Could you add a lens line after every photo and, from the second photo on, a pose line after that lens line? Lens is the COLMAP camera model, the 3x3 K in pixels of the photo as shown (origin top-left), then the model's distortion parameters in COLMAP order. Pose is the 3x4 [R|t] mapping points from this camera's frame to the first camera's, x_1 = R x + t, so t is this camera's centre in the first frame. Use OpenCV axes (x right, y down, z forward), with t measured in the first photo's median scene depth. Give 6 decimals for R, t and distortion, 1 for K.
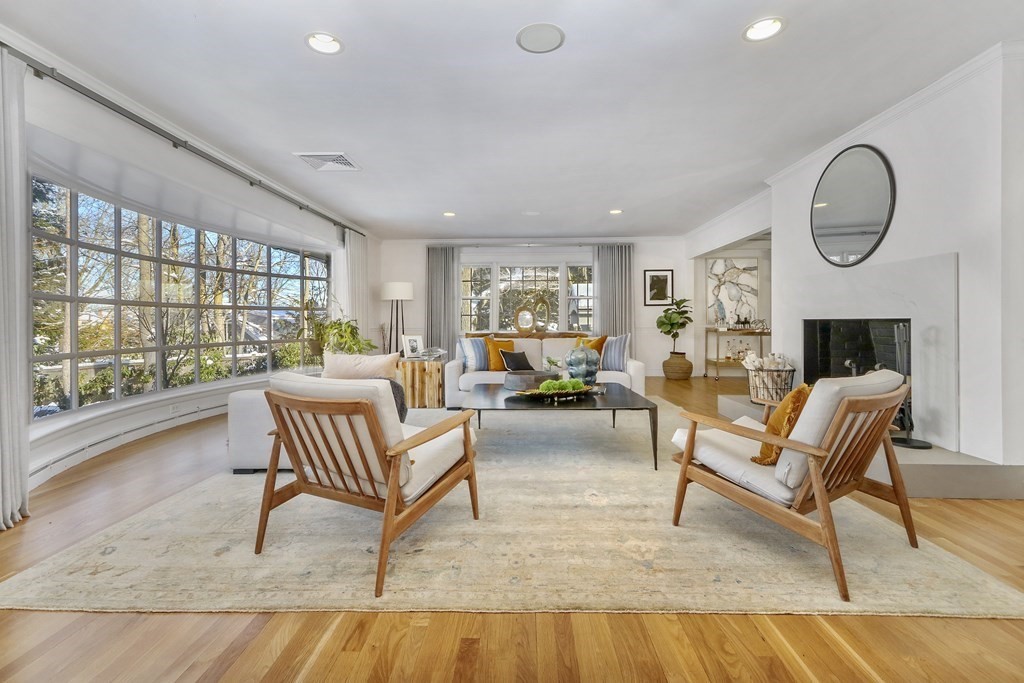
lens RADIAL K [[473.6, 0, 524.1], [0, 473.6, 319.7], [0, 0, 1]] dist [0.025864, 0.000380]
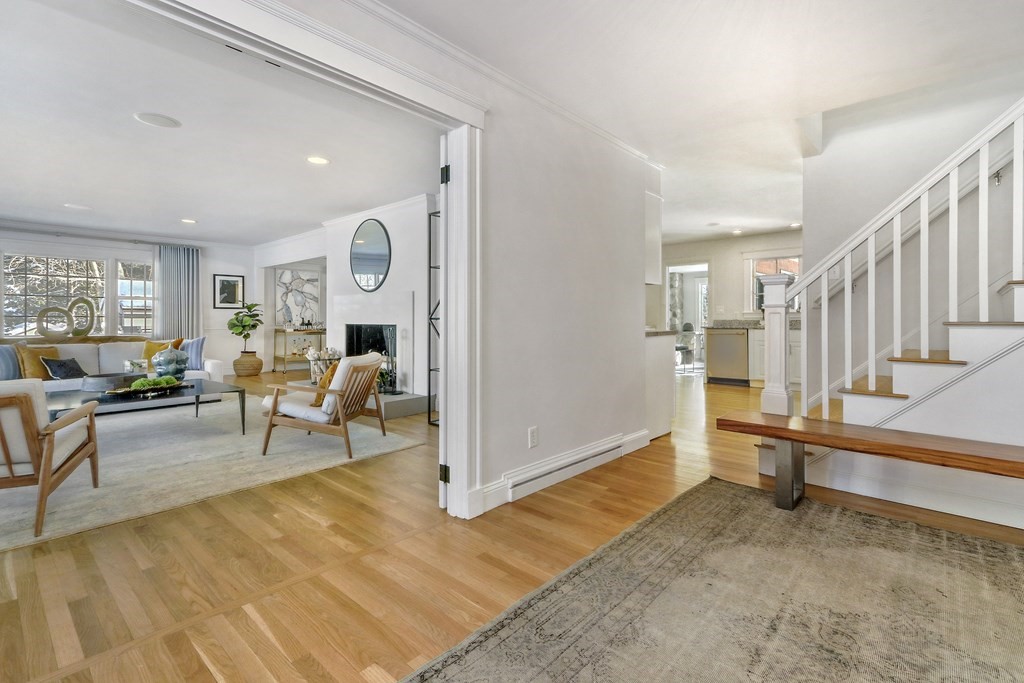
lens RADIAL K [[475.8, 0, 511.7], [0, 475.8, 318.0], [0, 0, 1]] dist [0.004197, 0.000526]
pose [[0.669332, 0.005081, 0.742946, -0.133986], [-0.005889, 0.999981, -0.001533, -0.015909], [-0.742940, -0.003349, 0.669349, -0.292815]]
